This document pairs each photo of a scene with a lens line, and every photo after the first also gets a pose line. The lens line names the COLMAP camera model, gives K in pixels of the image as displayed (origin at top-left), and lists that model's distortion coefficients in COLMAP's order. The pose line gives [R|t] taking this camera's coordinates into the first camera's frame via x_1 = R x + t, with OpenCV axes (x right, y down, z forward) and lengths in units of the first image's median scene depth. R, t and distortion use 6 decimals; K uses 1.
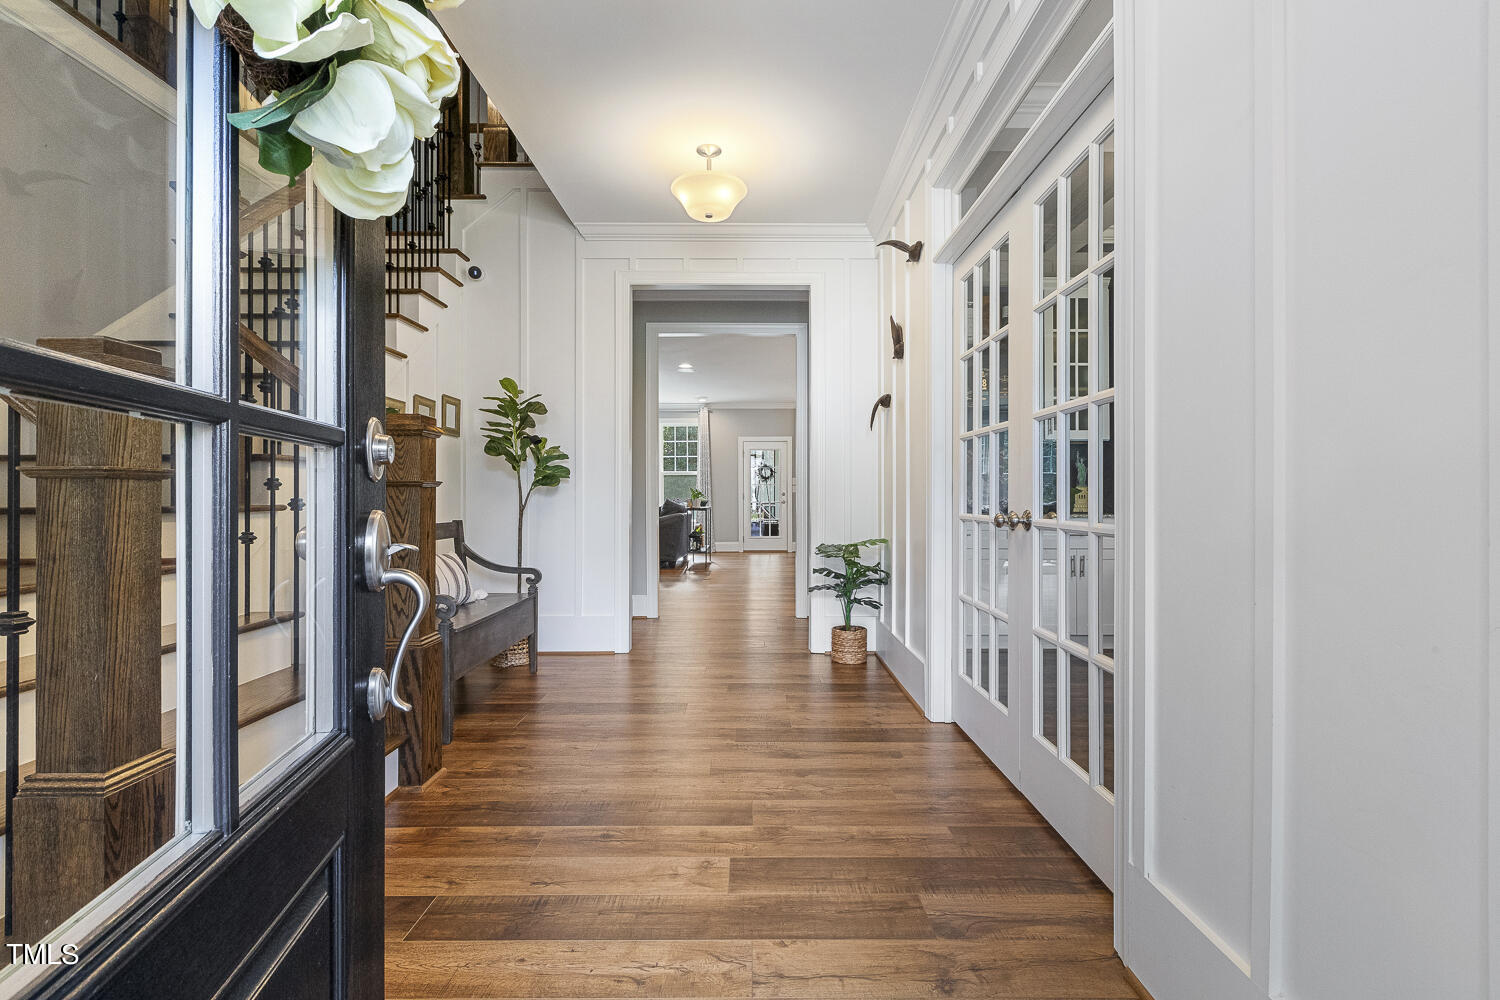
lens RADIAL K [[667.1, 0, 753.1], [0, 667.1, 492.2], [0, 0, 1]] dist [0.001857, -0.000234]
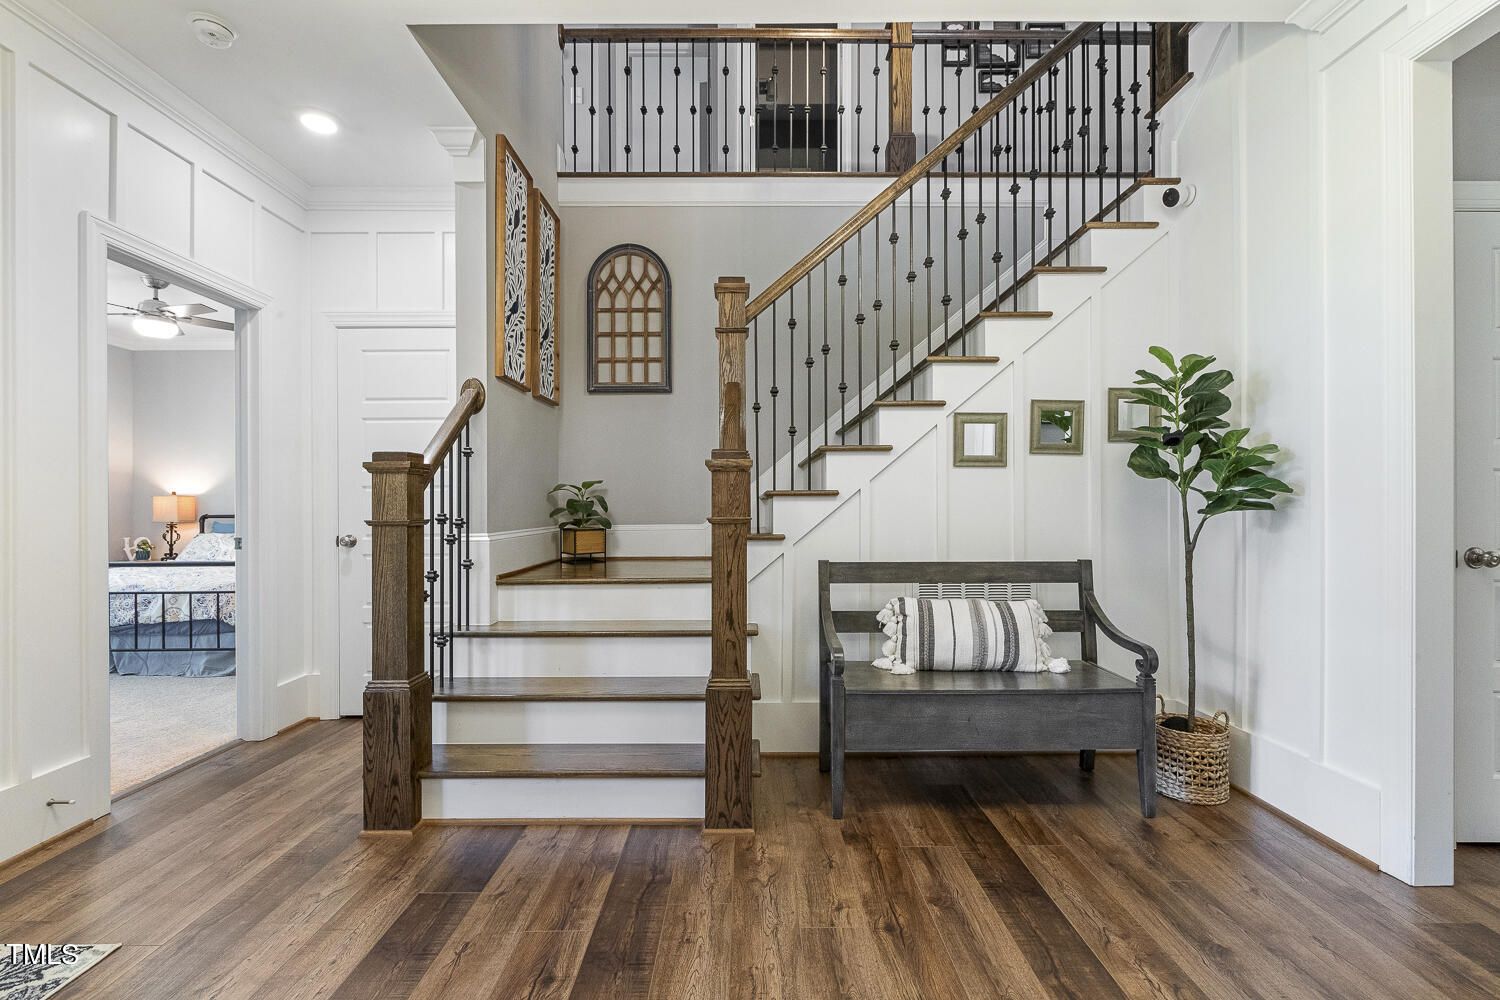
lens RADIAL K [[667.1, 0, 739.4], [0, 667.1, 508.5], [0, 0, 1]] dist [0.001857, -0.000234]
pose [[0.022202, 0.007759, -0.999723, 0.458040], [0.002858, 0.999965, 0.007824, -0.036072], [0.999749, -0.003031, 0.022179, 0.981831]]
